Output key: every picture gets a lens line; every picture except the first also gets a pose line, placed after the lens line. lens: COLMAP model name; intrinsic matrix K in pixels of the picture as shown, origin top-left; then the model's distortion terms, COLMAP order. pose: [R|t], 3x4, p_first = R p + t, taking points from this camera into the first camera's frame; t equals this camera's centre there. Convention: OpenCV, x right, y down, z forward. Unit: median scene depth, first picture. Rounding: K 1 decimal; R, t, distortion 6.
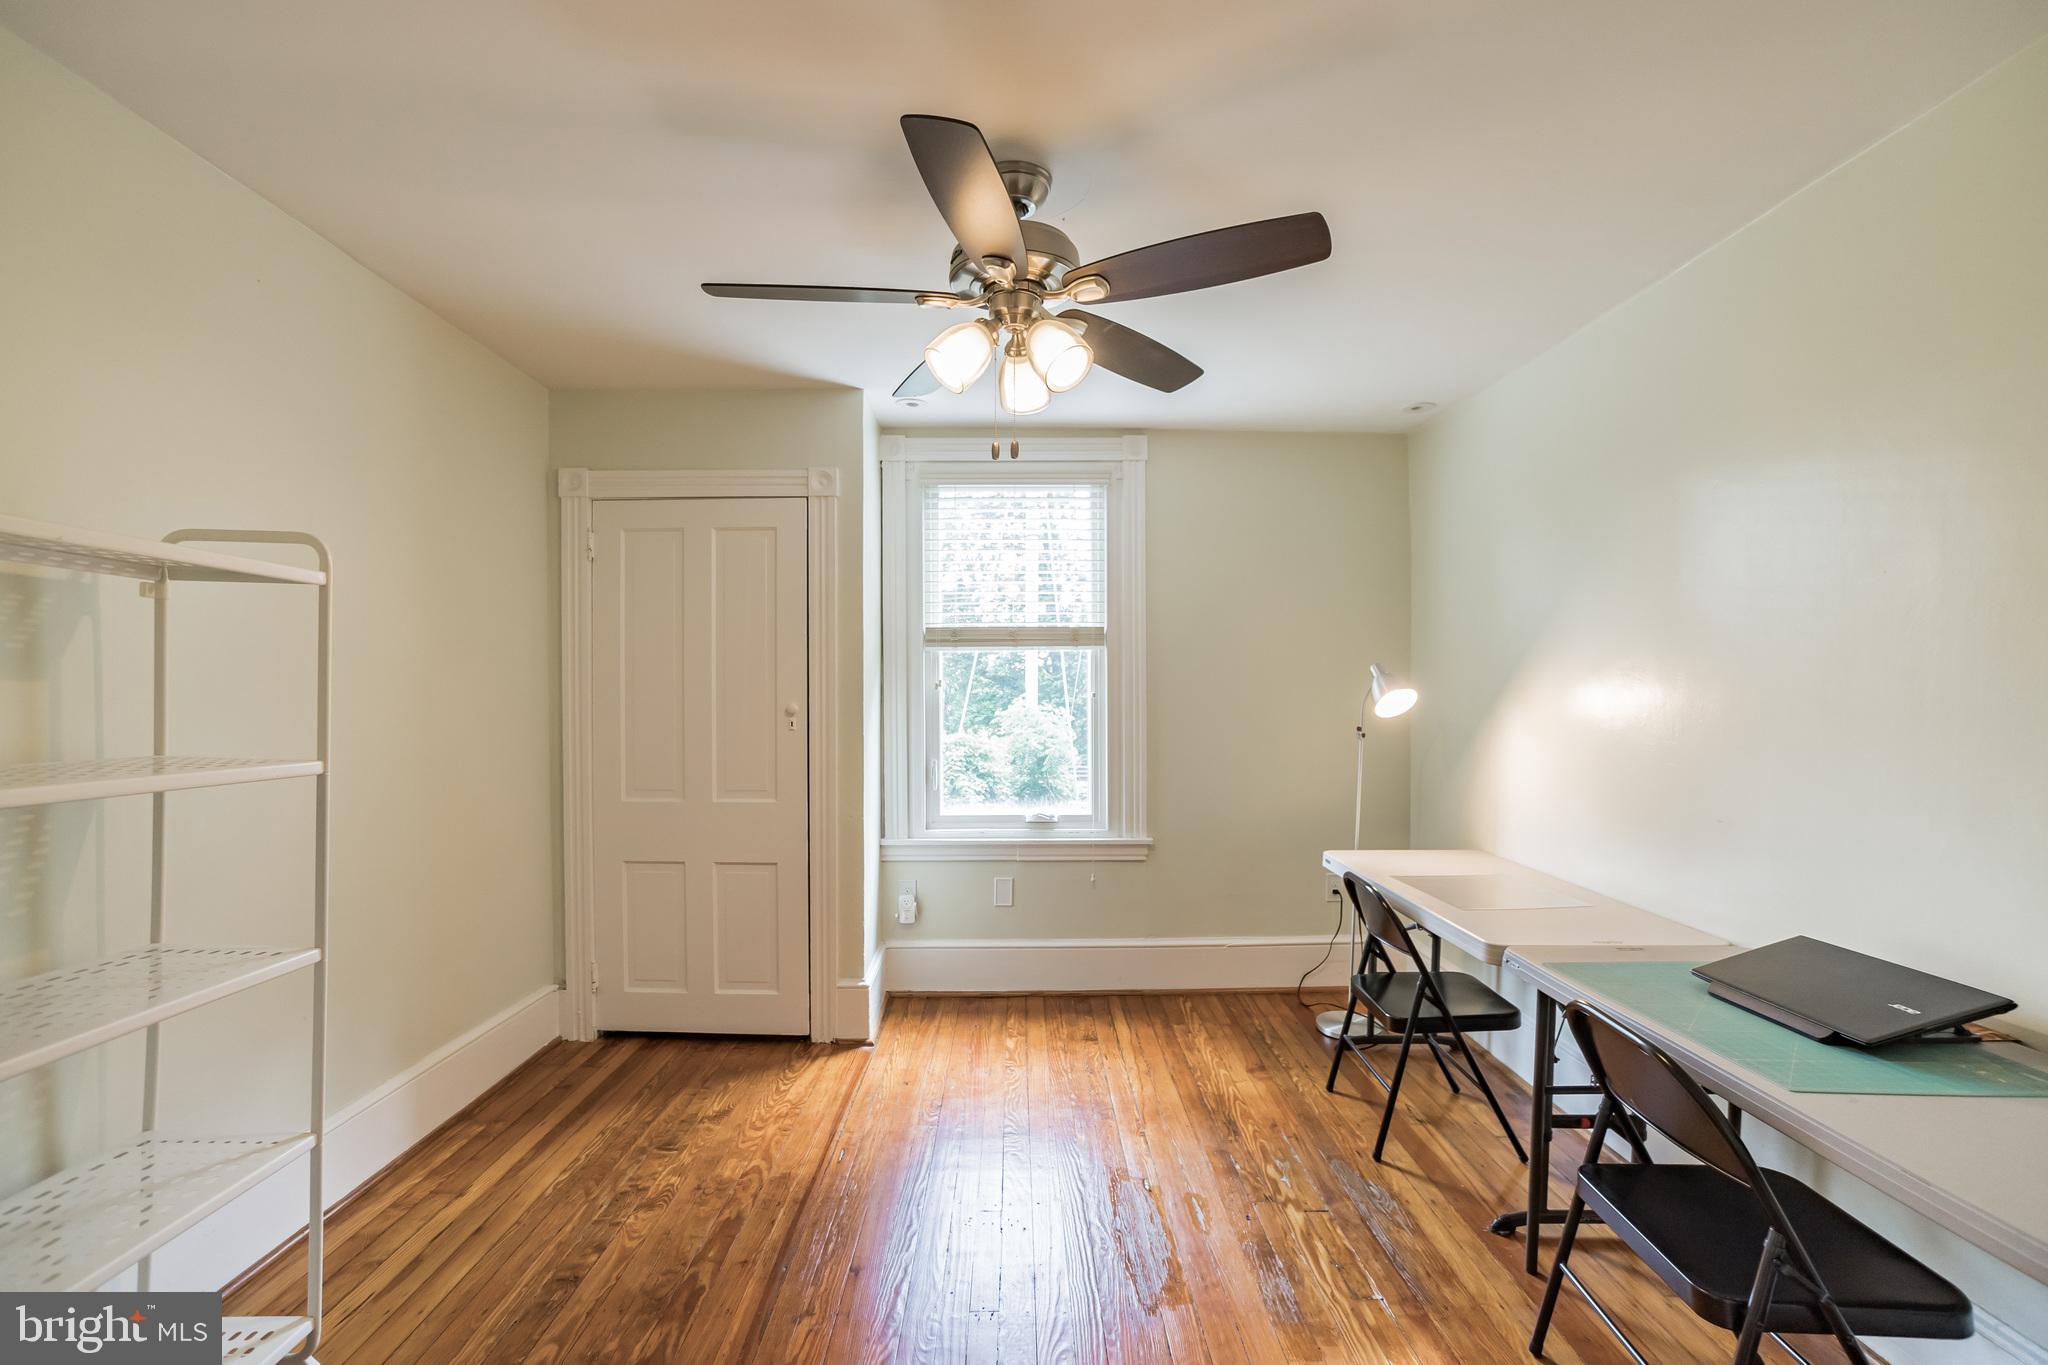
lens RADIAL K [[886.5, 0, 1024.0], [0, 886.5, 682.5], [0, 0, 1]] dist [-0.044299, 0.000180]
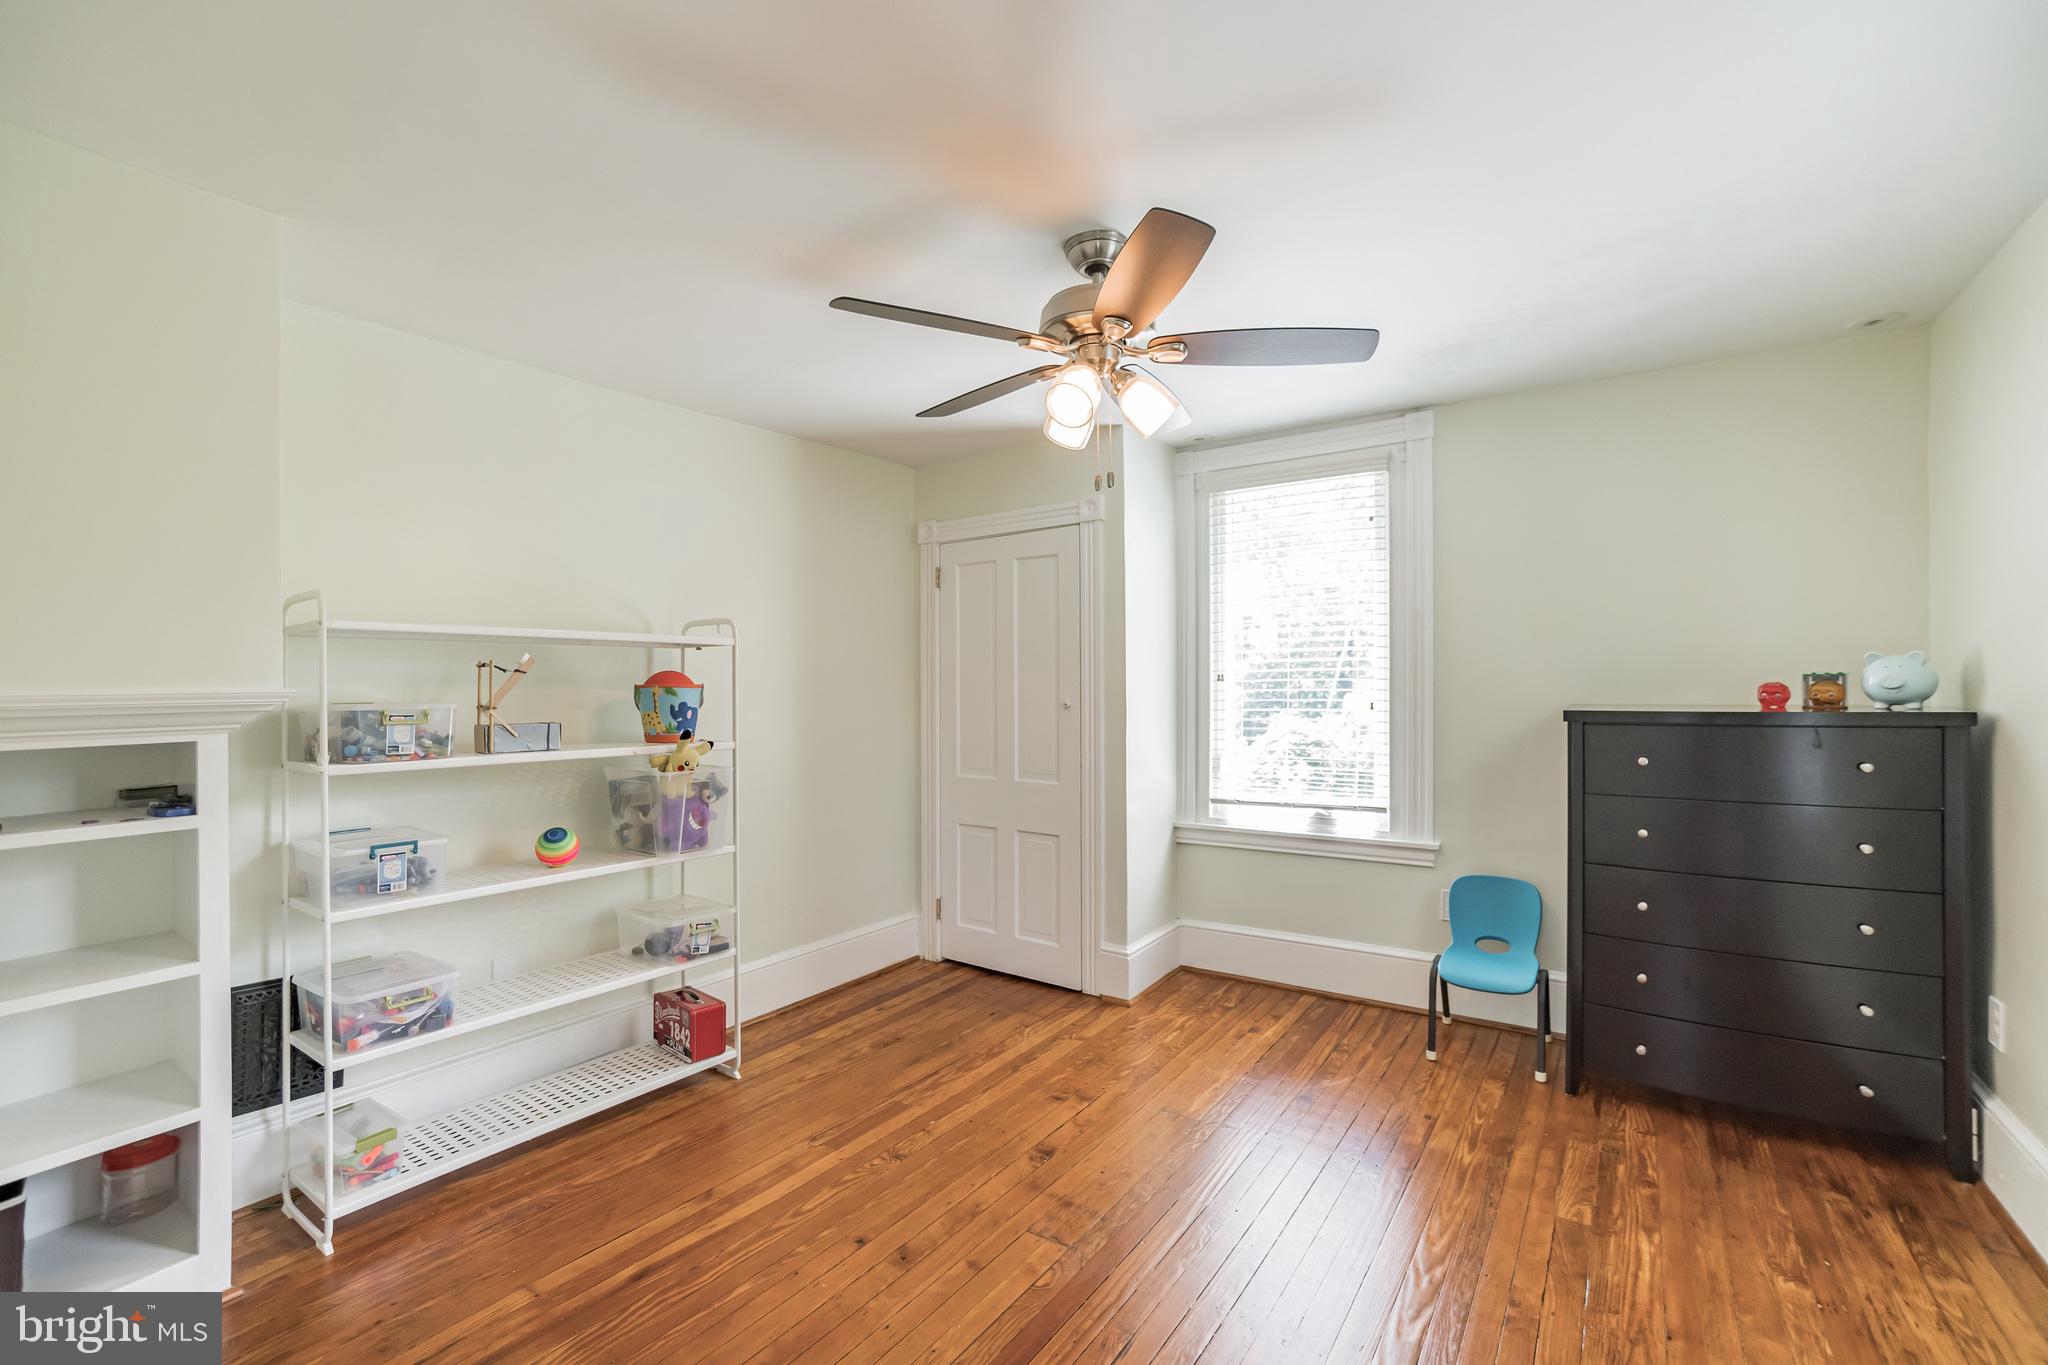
lens RADIAL K [[886.5, 0, 1024.0], [0, 886.5, 682.5], [0, 0, 1]] dist [-0.044299, 0.000180]
pose [[0.823563, -0.017278, -0.566961, 0.350507], [0.020823, 0.999783, -0.000221, -0.001917], [0.566842, -0.011623, 0.823744, -0.004619]]
